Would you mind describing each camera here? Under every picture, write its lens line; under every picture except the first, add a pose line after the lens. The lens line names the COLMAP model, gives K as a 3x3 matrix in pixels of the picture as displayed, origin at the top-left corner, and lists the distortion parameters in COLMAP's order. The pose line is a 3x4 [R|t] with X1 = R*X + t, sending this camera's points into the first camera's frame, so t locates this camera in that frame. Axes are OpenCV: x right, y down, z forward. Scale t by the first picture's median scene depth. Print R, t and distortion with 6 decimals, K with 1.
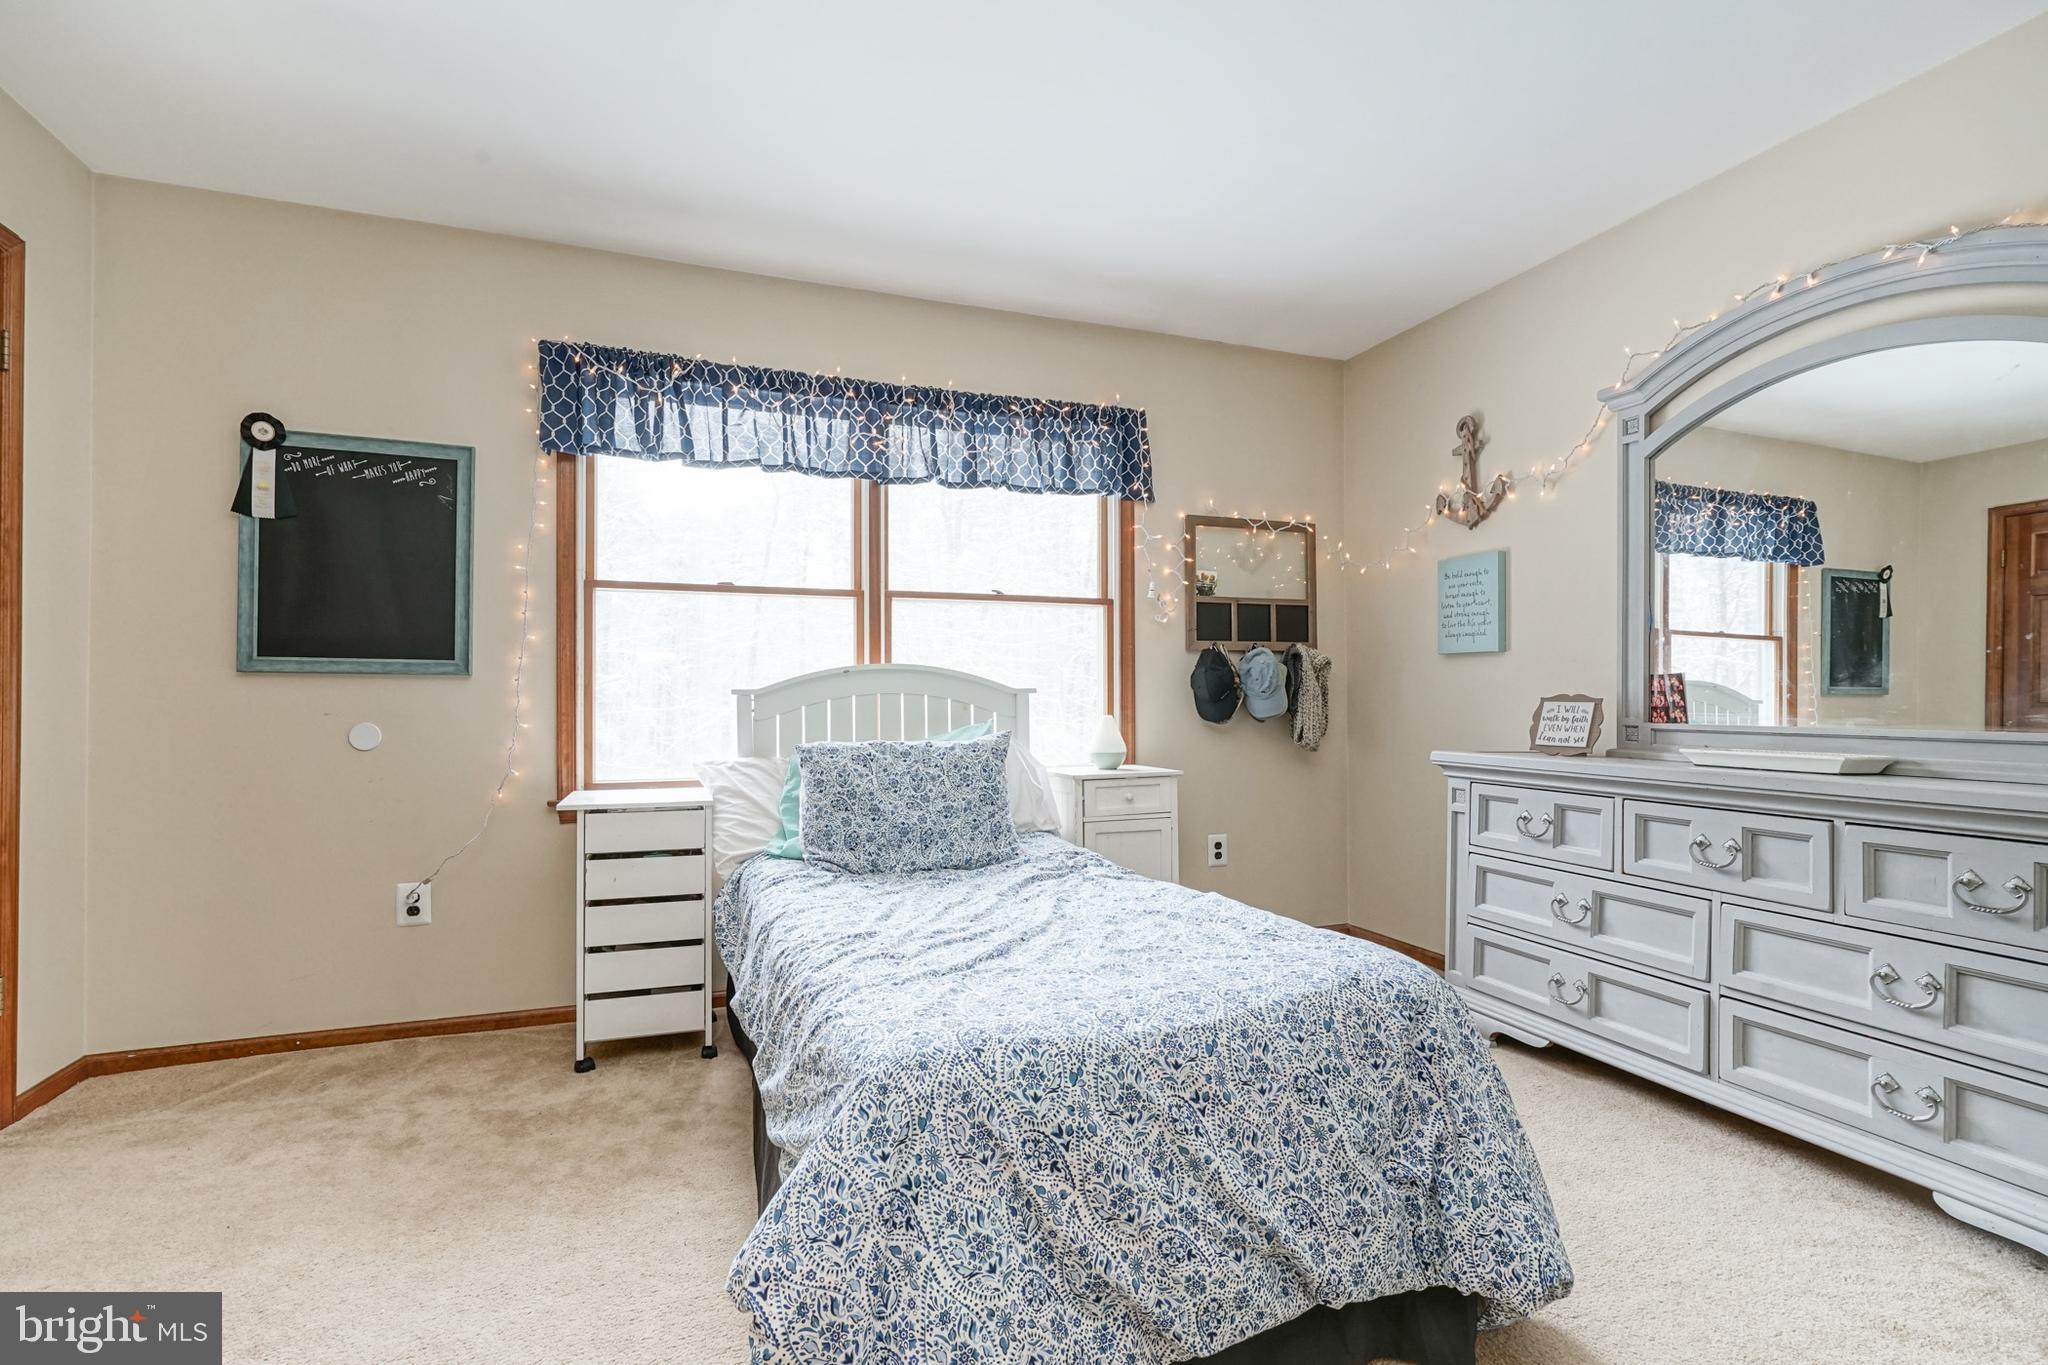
lens RADIAL K [[926.0, 0, 1028.5], [0, 926.0, 657.3], [0, 0, 1]] dist [-0.004890, 0.001038]
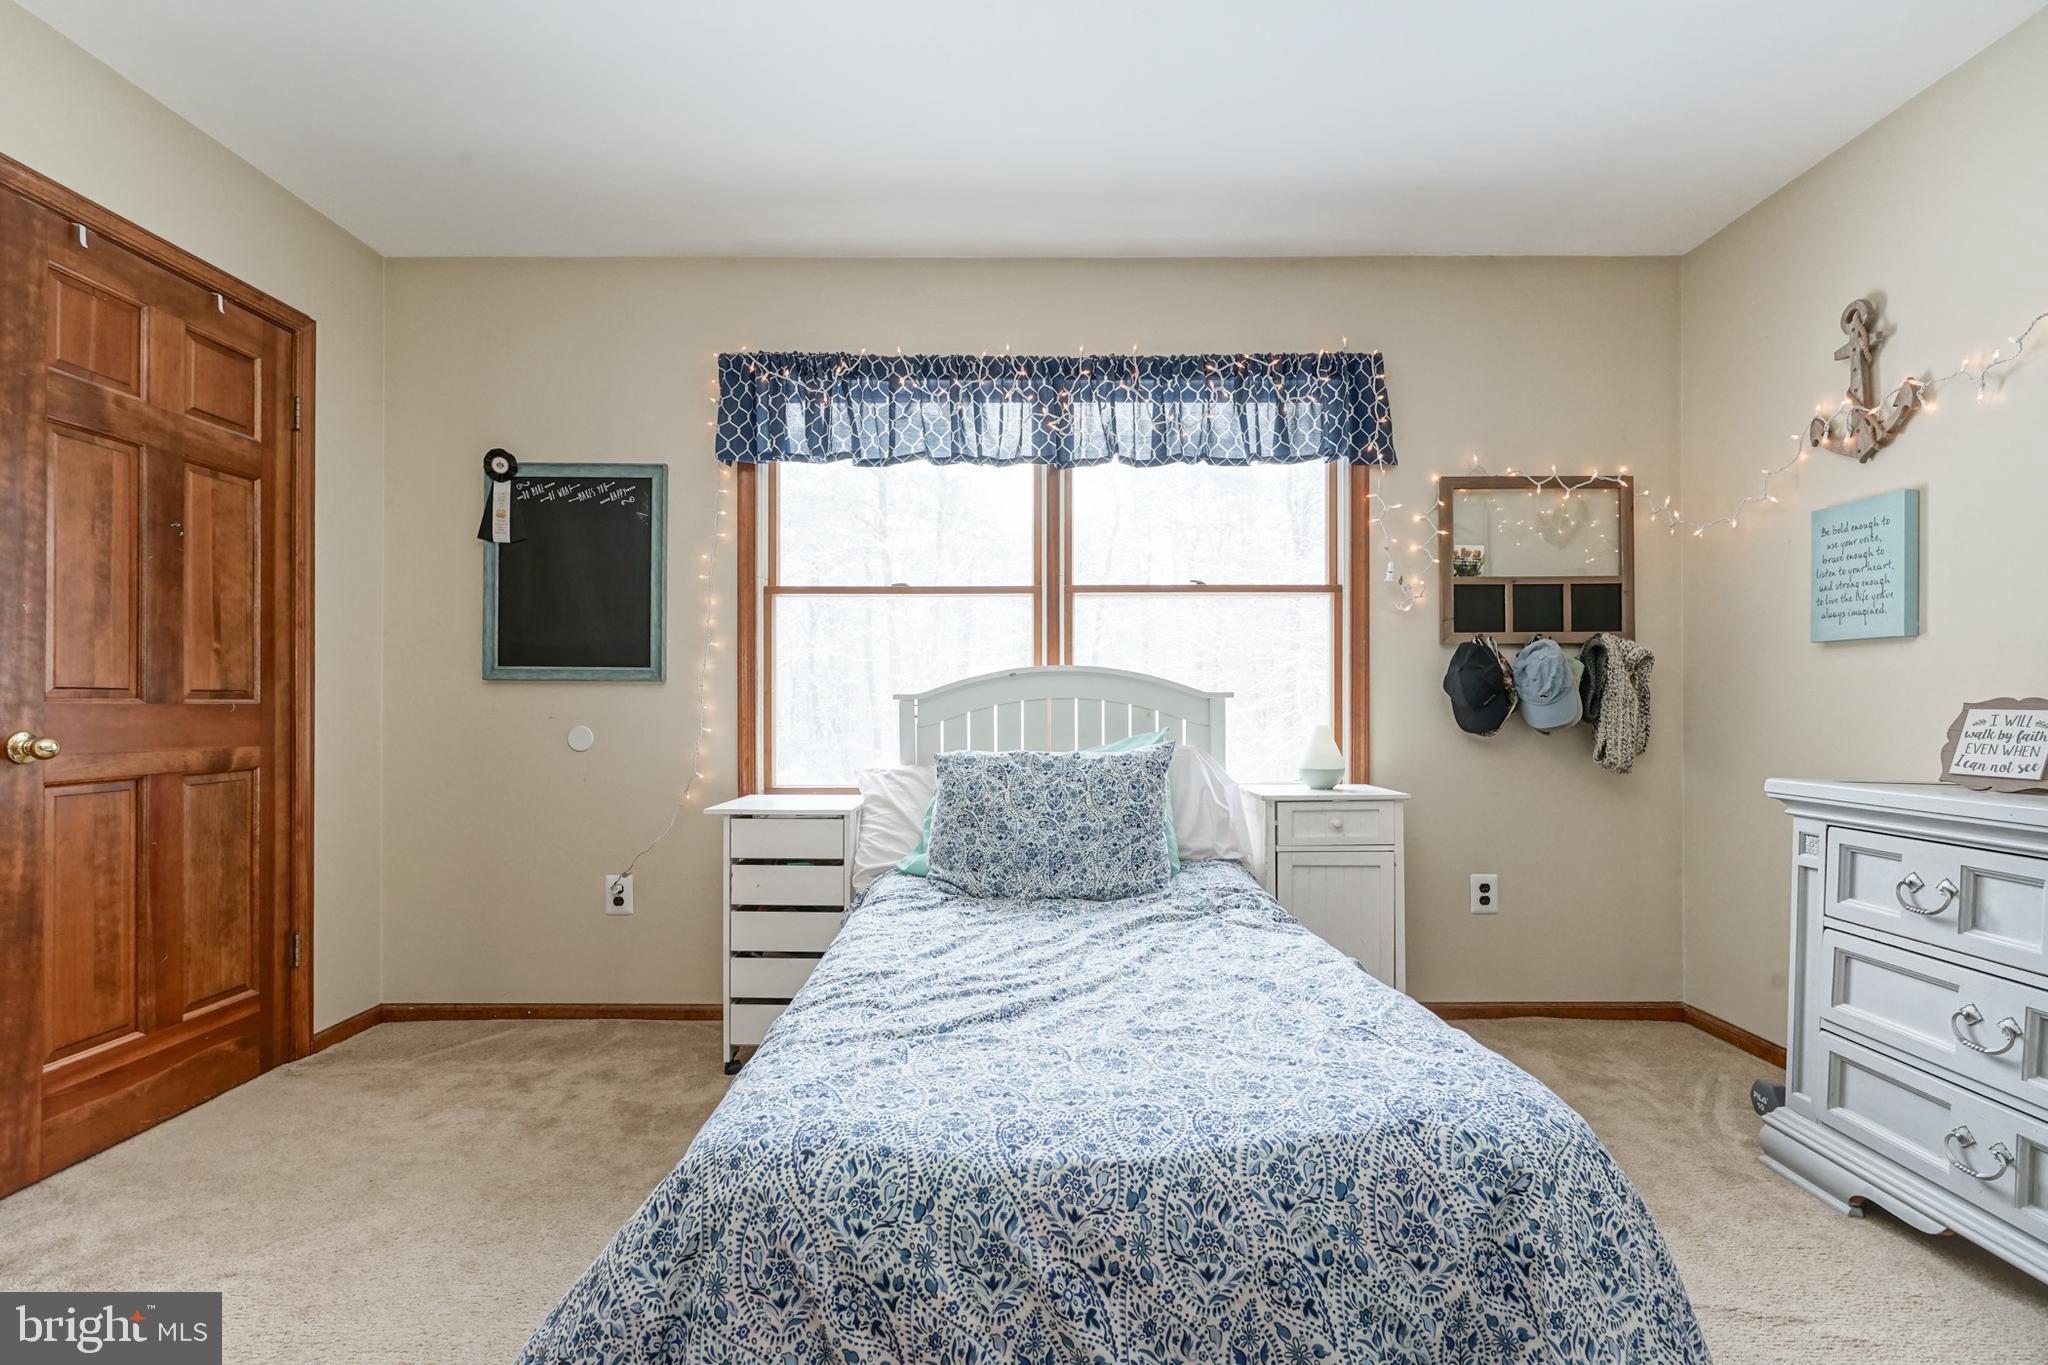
lens RADIAL K [[943.5, 0, 1051.0], [0, 943.5, 678.3], [0, 0, 1]] dist [-0.003232, 0.000516]
pose [[0.938229, -0.008819, -0.345901, 0.176271], [0.014396, 0.999804, 0.013556, 0.007354], [0.345714, -0.017698, 0.938173, 0.141658]]
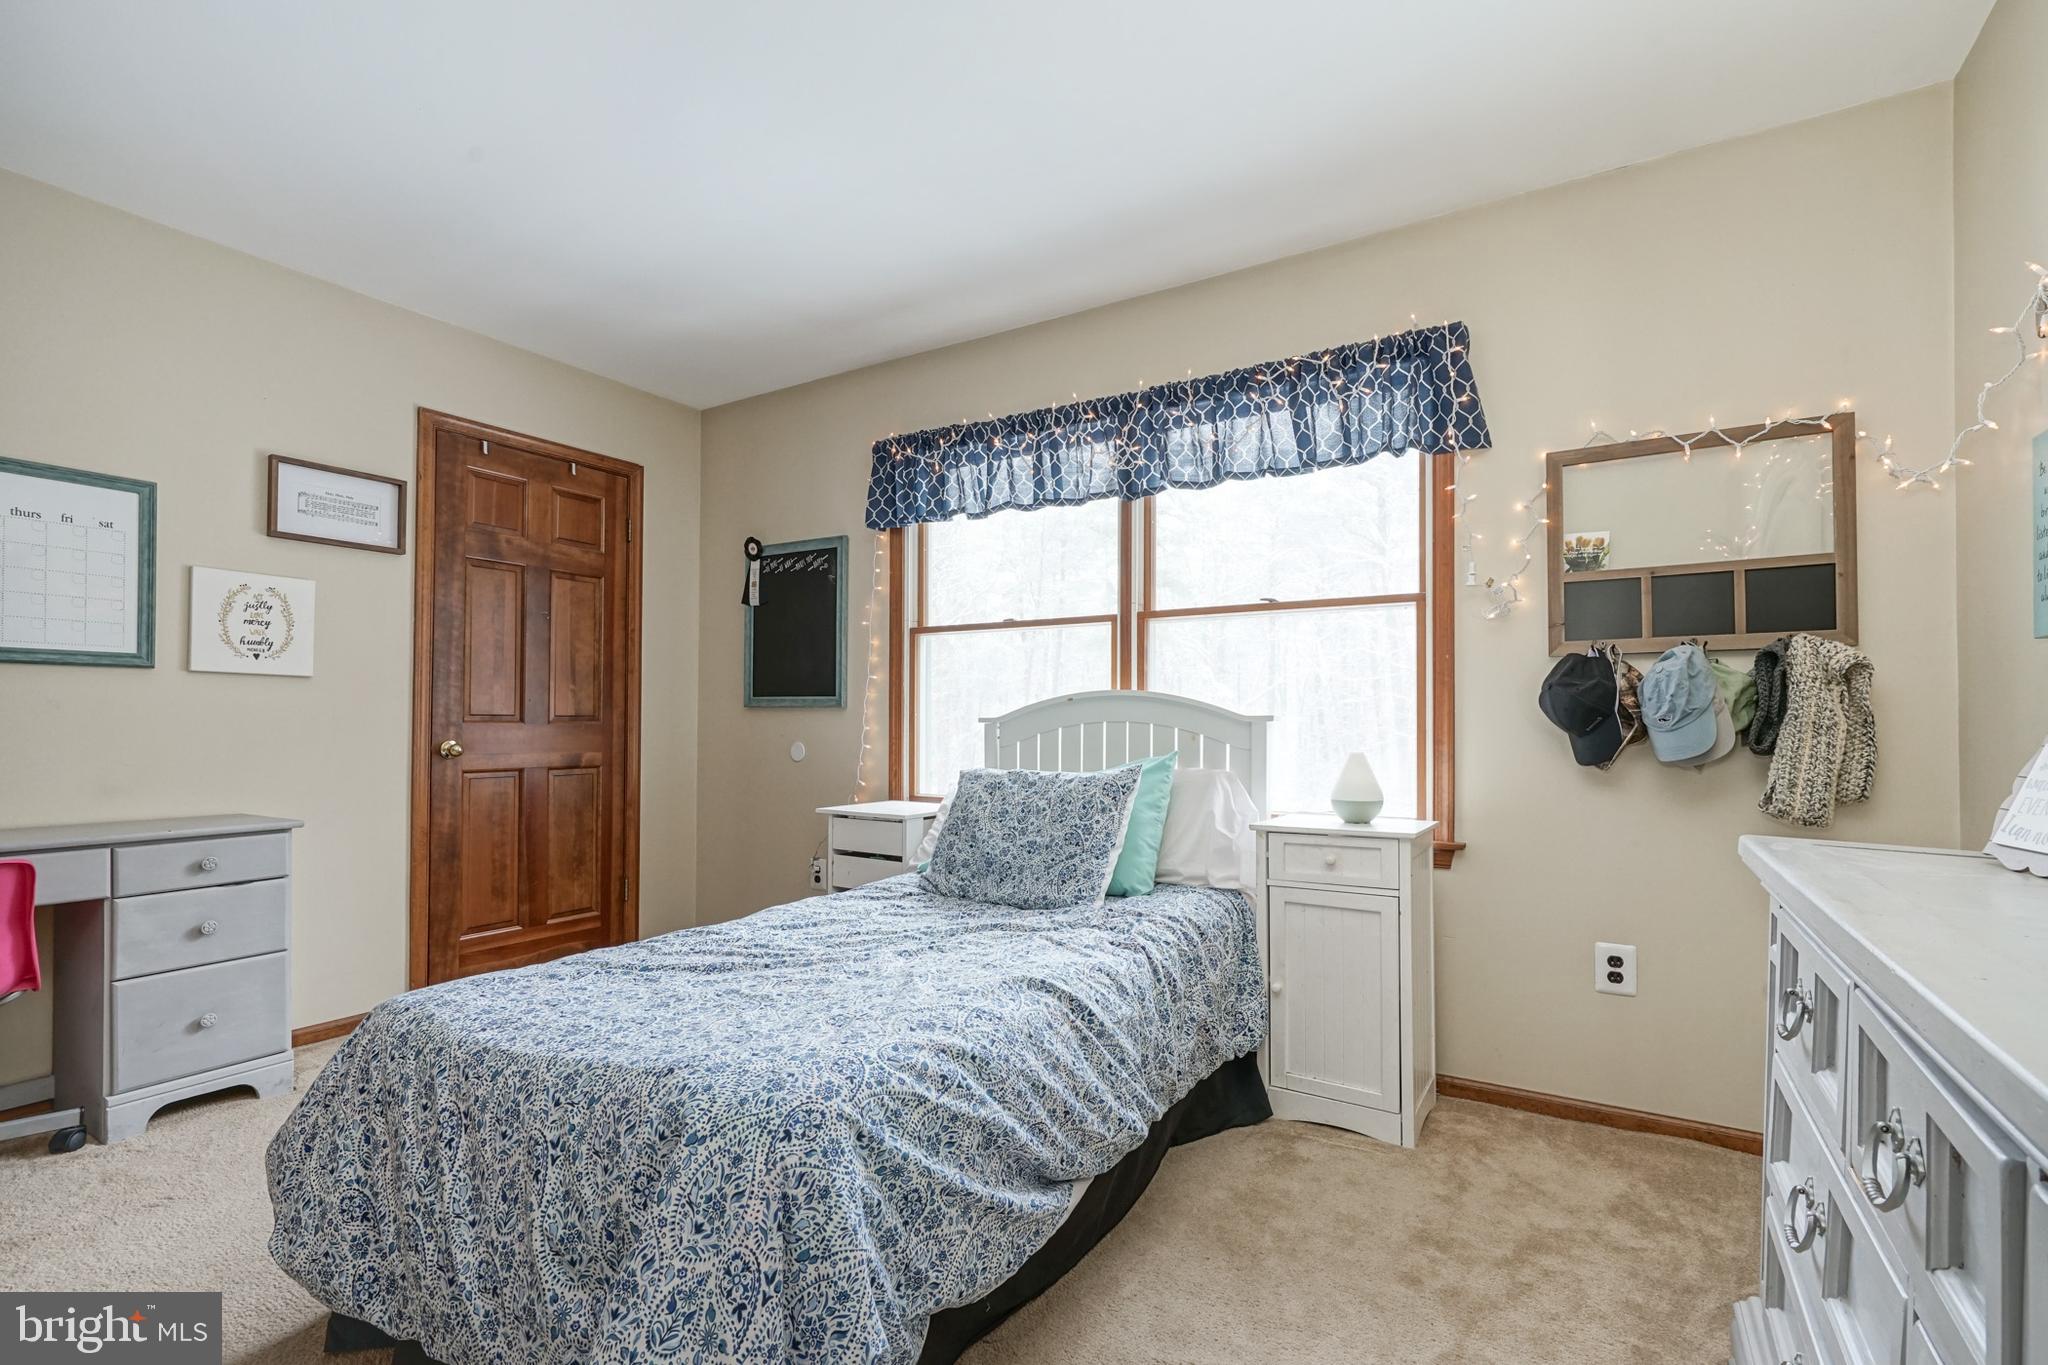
lens RADIAL K [[945.9, 0, 1034.2], [0, 945.9, 679.4], [0, 0, 1]] dist [-0.004821, 0.001565]
pose [[0.608103, -0.033384, -0.793156, 0.628870], [0.030878, 0.999354, -0.018388, 0.012679], [0.793257, -0.013309, 0.608741, 0.382670]]
